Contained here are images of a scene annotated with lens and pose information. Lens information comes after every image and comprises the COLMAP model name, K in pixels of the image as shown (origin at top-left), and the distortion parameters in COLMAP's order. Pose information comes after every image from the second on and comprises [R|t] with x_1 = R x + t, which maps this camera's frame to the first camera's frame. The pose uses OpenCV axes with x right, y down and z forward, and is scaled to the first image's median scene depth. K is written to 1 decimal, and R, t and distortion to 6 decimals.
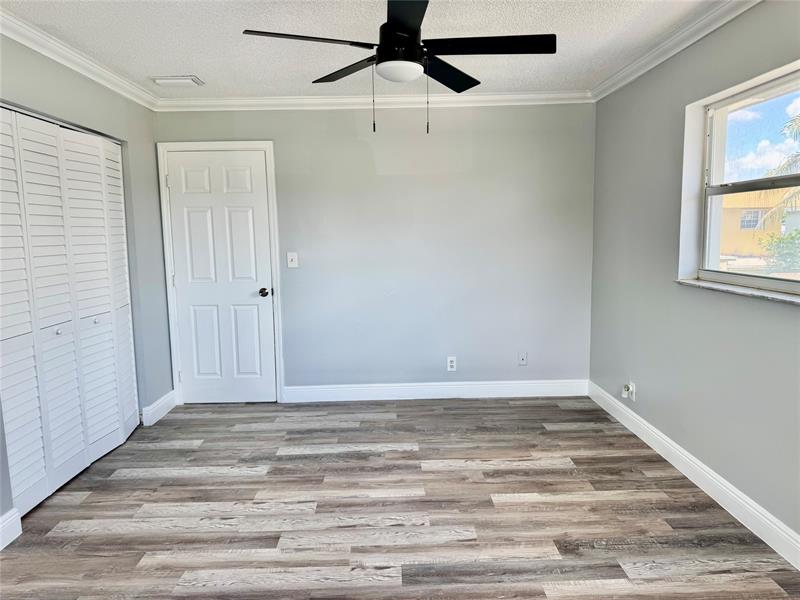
lens RADIAL K [[565.5, 0, 396.0], [0, 565.5, 302.3], [0, 0, 1]] dist [0.058021, -0.070600]
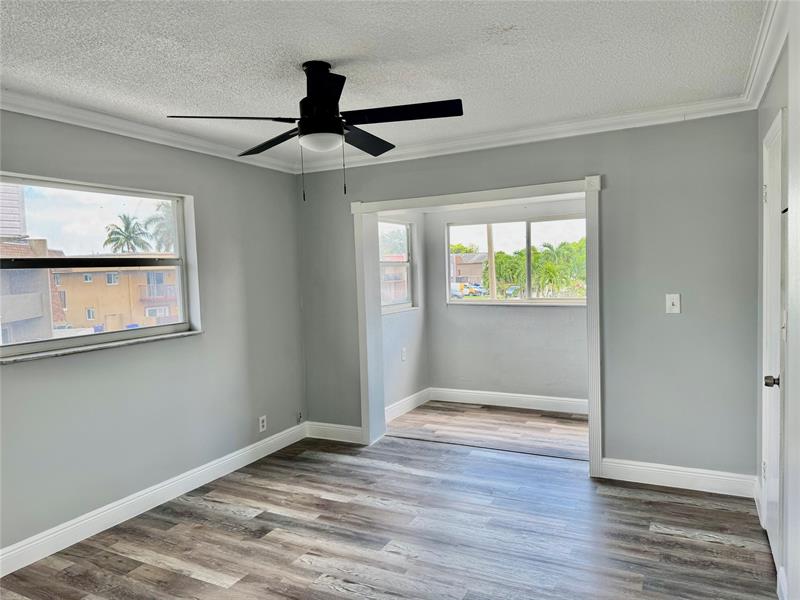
lens RADIAL K [[565.5, 0, 403.4], [0, 565.5, 299.7], [0, 0, 1]] dist [0.058021, -0.070600]
pose [[-0.884558, 0.023167, 0.465855, -0.502257], [0.108368, 0.981643, 0.156950, -0.216483], [-0.453667, 0.189315, -0.870831, 1.558094]]
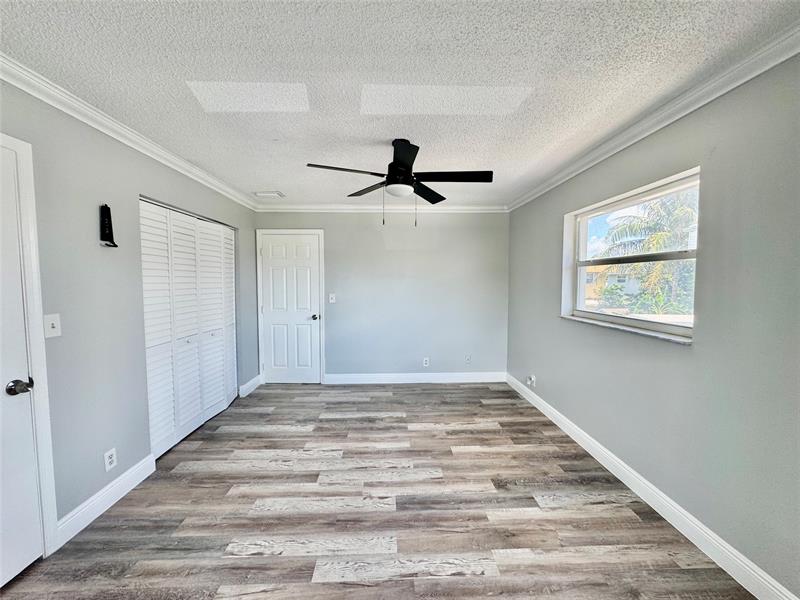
lens RADIAL K [[320.4, 0, 396.7], [0, 320.4, 297.9], [0, 0, 1]] dist [-0.001385, -0.000695]
pose [[0.999709, 0.018210, 0.015830, -0.009302], [-0.017037, 0.997307, -0.071334, -0.016921], [-0.017086, 0.071043, 0.997327, 0.064373]]
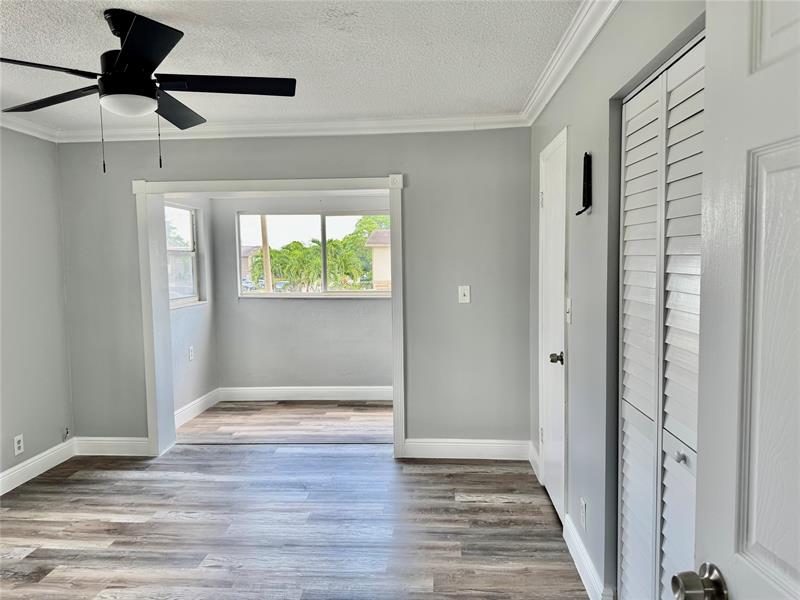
lens RADIAL K [[565.5, 0, 399.1], [0, 565.5, 300.1], [0, 0, 1]] dist [0.058021, -0.070600]
pose [[-0.996214, 0.028622, 0.082086, -0.396383], [0.044389, 0.979352, 0.197230, -0.213378], [-0.074746, 0.200127, -0.976915, 1.566143]]
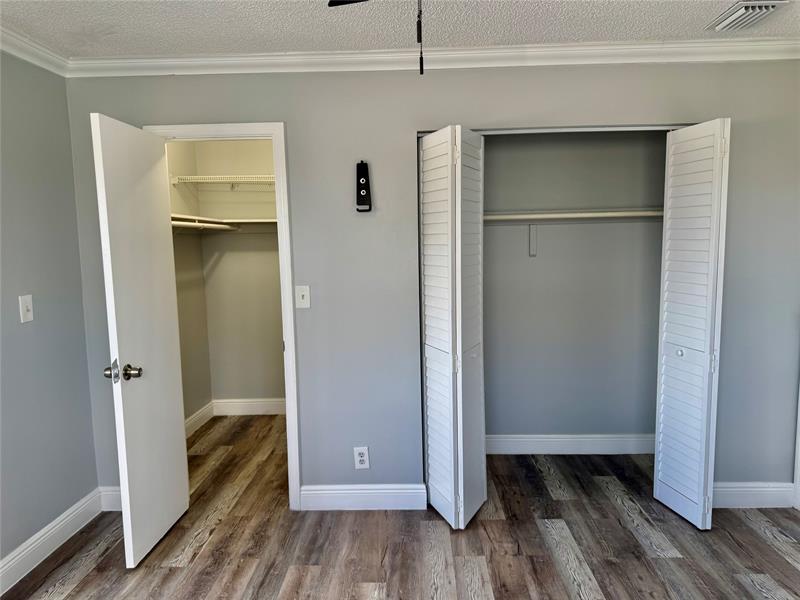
lens RADIAL K [[565.5, 0, 399.8], [0, 565.5, 299.2], [0, 0, 1]] dist [0.058021, -0.070600]
pose [[-0.048932, 0.117489, -0.991868, 0.396489], [-0.102304, 0.987245, 0.121988, -0.135503], [0.993549, 0.107442, -0.036289, 0.843871]]
